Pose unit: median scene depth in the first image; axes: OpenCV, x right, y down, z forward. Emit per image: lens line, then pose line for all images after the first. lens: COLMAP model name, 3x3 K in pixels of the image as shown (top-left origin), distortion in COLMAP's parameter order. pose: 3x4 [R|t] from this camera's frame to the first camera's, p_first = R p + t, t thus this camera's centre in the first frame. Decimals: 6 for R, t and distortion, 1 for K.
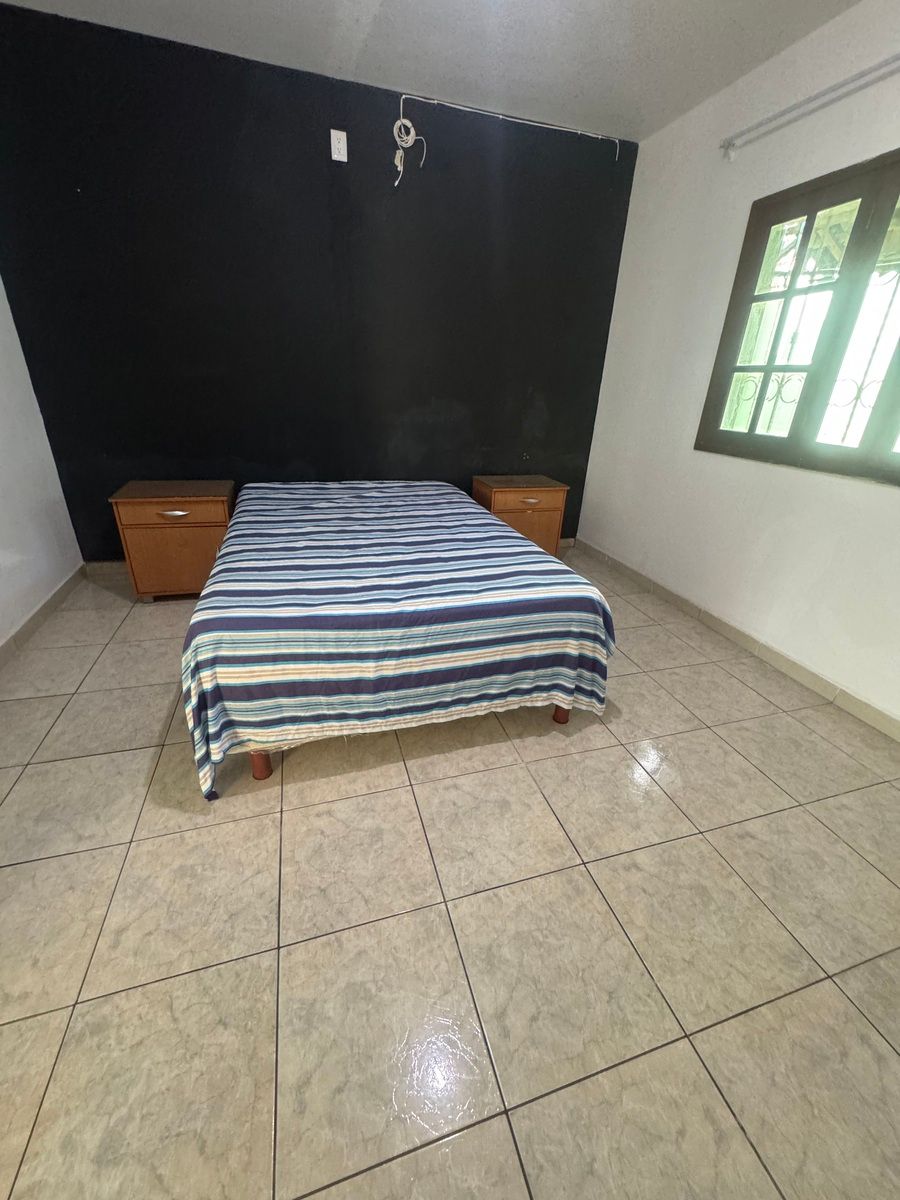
lens RADIAL K [[477.2, 0, 451.5], [0, 477.2, 597.3], [0, 0, 1]] dist [0.001435, -0.000024]
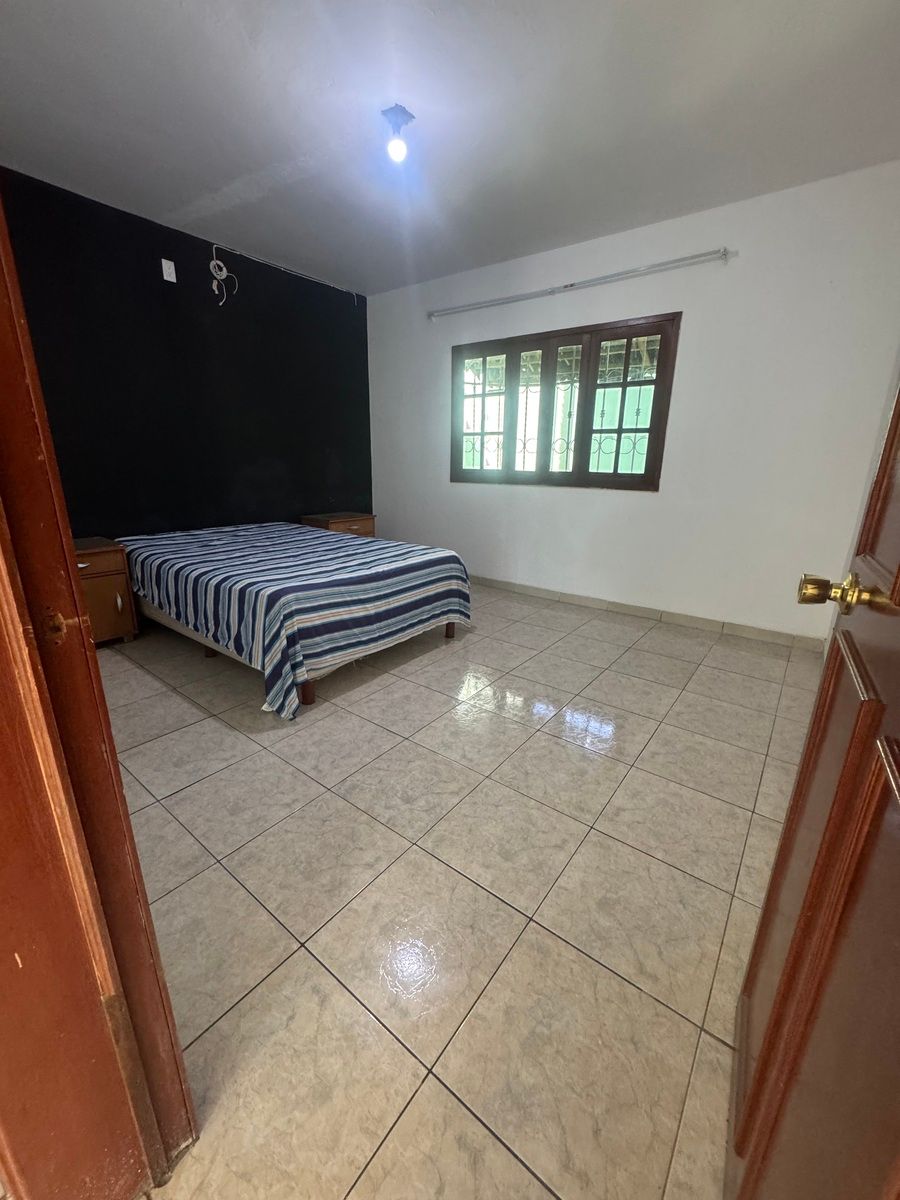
lens RADIAL K [[477.2, 0, 442.0], [0, 477.2, 600.9], [0, 0, 1]] dist [0.001435, -0.000024]
pose [[0.821891, -0.193786, 0.535670, -0.739313], [0.256893, 0.965396, -0.044913, 0.231322], [-0.508430, 0.174524, 0.843232, -0.446055]]
